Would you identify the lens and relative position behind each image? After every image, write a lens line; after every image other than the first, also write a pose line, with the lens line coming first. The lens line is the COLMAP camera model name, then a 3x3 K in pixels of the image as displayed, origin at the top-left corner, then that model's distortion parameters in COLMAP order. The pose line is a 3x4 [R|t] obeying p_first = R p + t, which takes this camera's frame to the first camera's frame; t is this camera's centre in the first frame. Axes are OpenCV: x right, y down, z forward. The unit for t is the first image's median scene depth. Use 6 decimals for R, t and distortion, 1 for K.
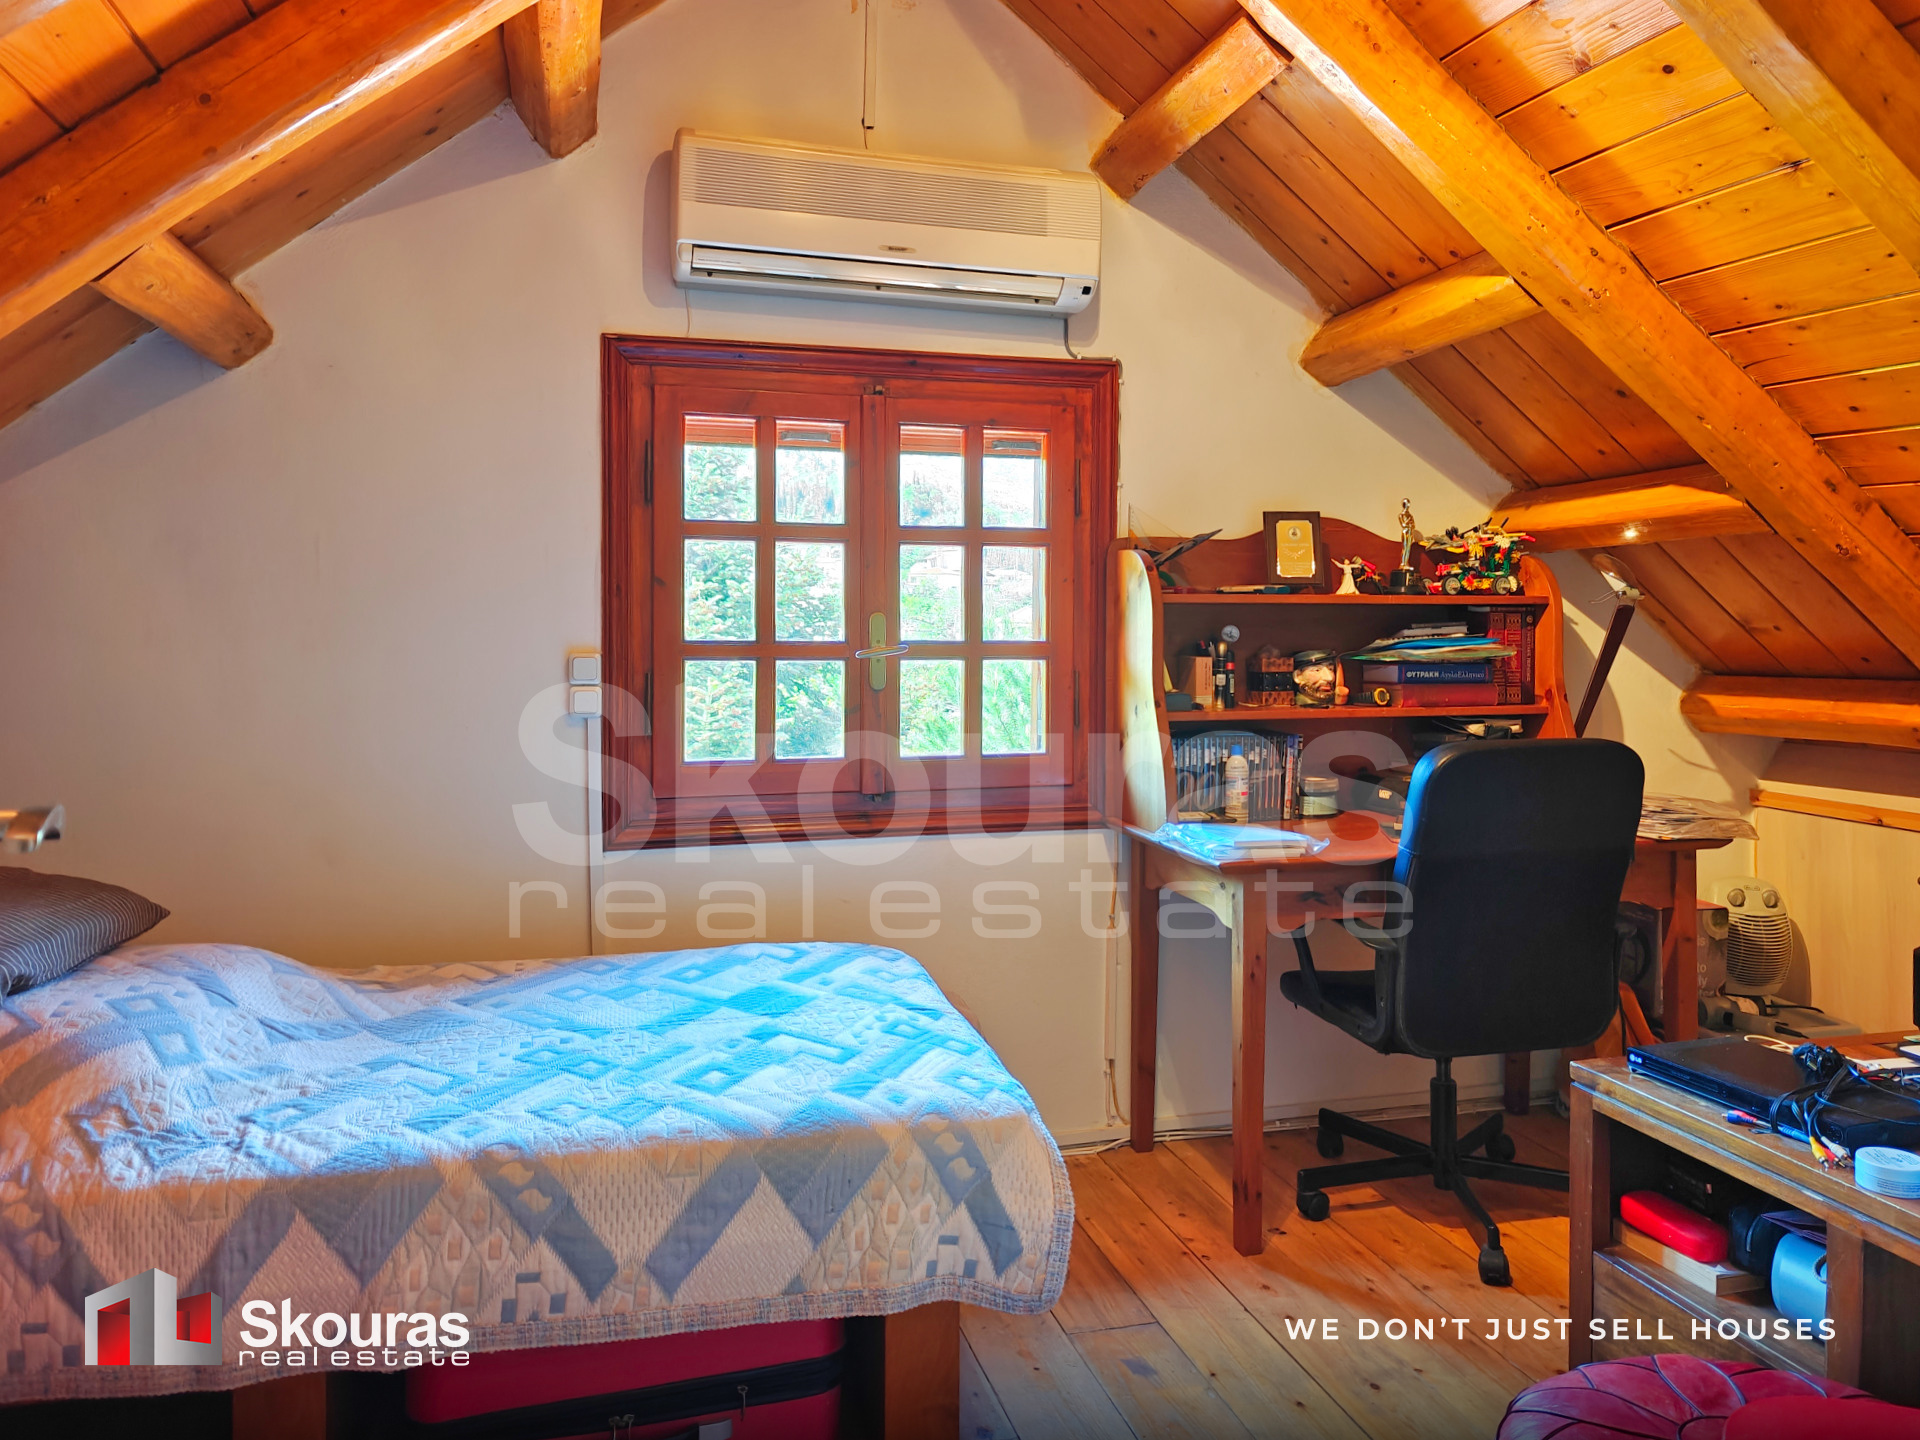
lens RADIAL K [[1268.8, 0, 962.2], [0, 1268.8, 669.7], [0, 0, 1]] dist [-0.000098, -0.000061]
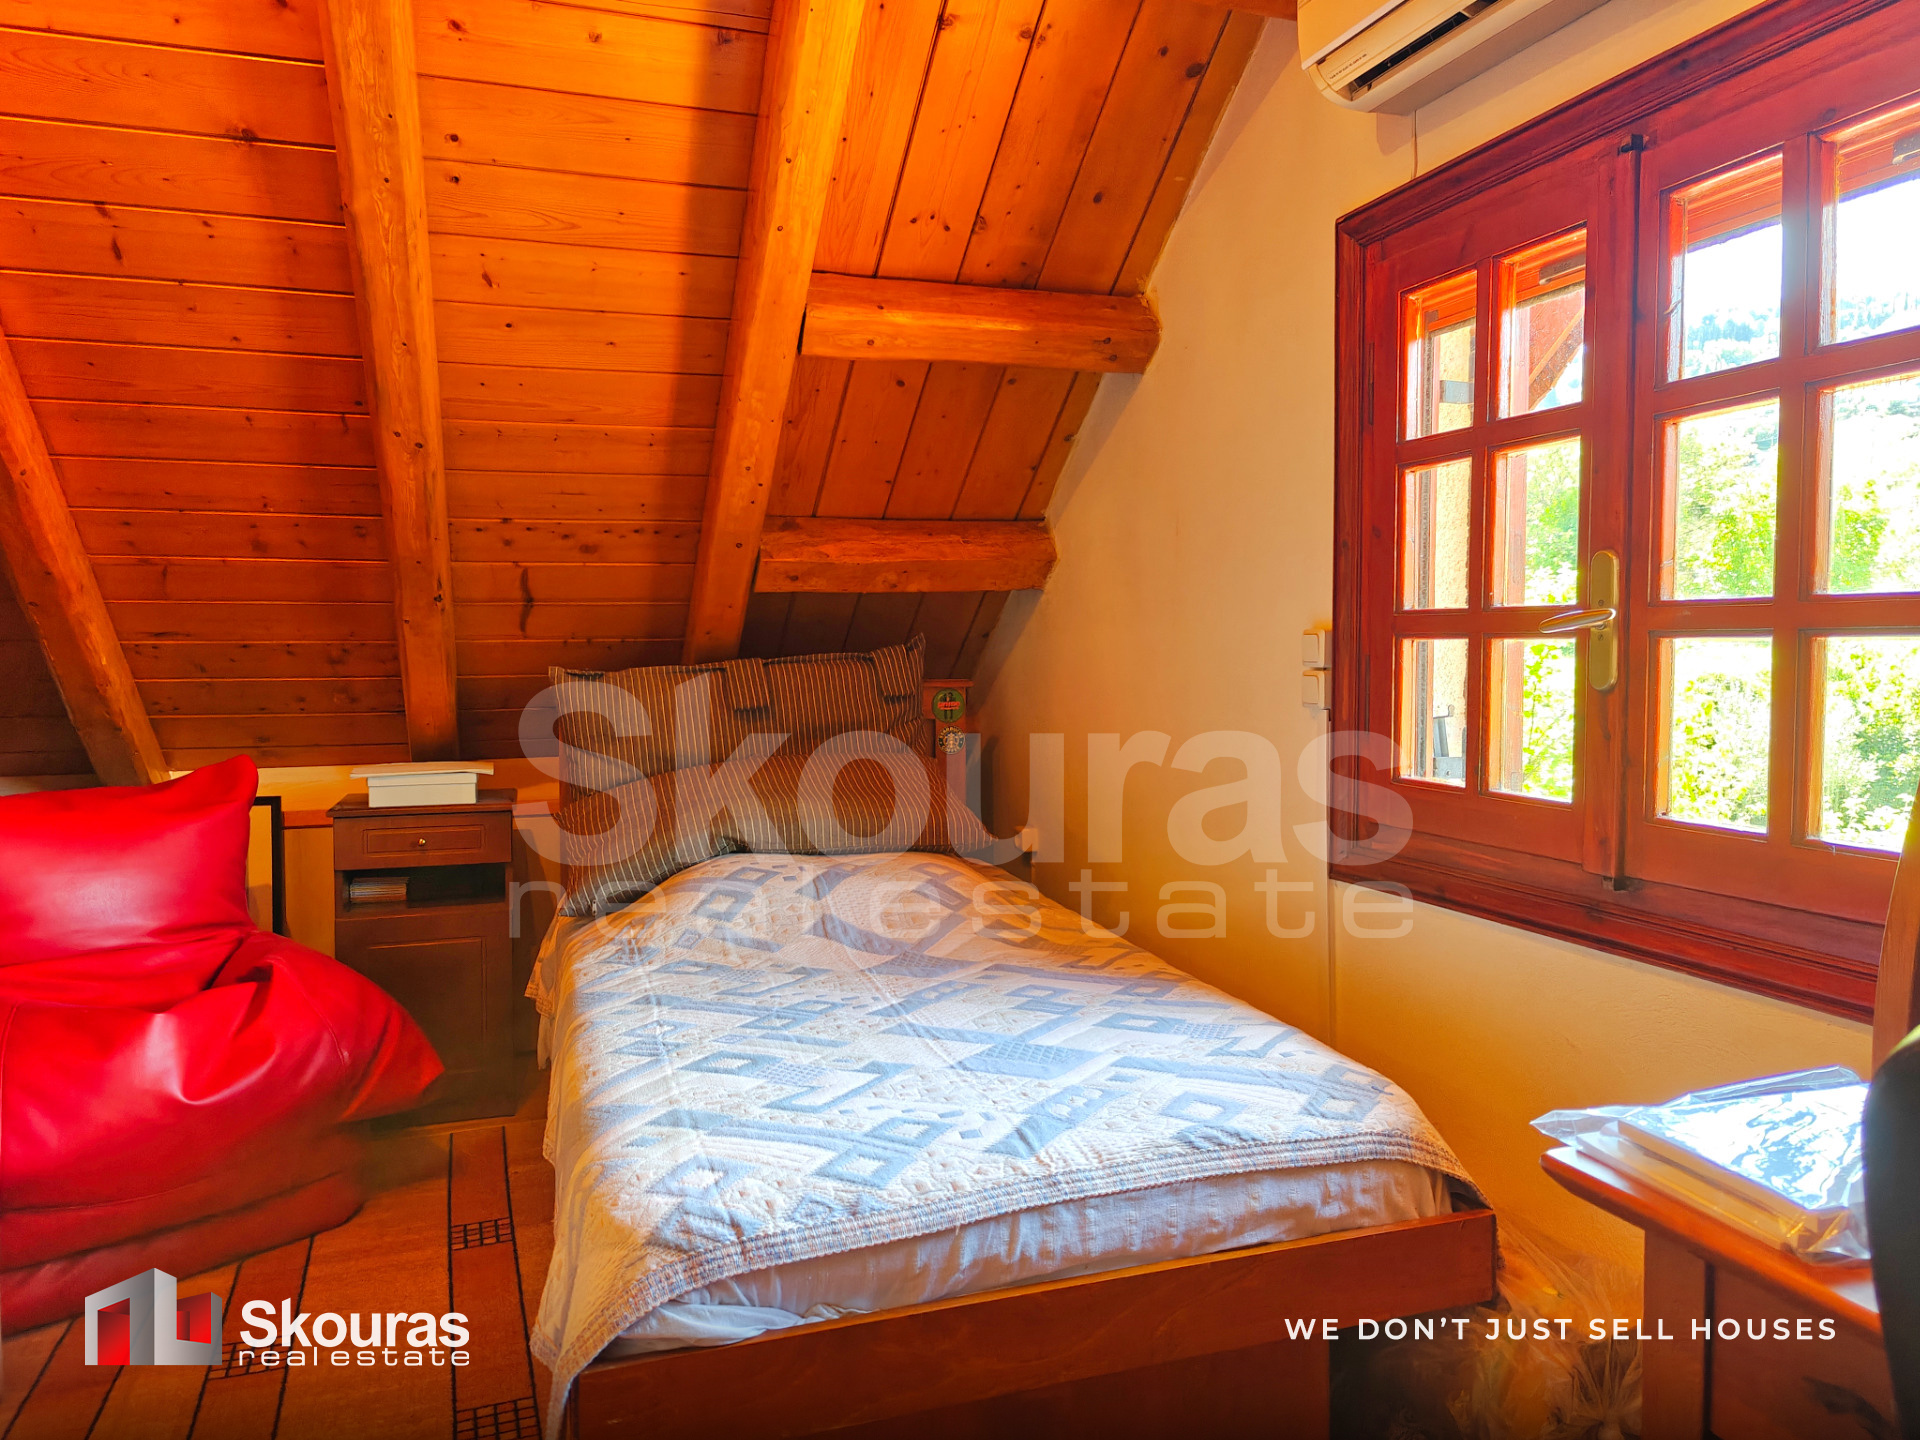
lens RADIAL K [[1296.4, 0, 960.0], [0, 1296.4, 720.0], [0, 0, 1]] dist [-0.000096, -0.000497]
pose [[0.068314, 0.071371, -0.995108, 0.516166], [-0.000131, 0.997439, 0.071529, -0.013020], [0.997664, -0.004756, 0.068148, 0.707370]]
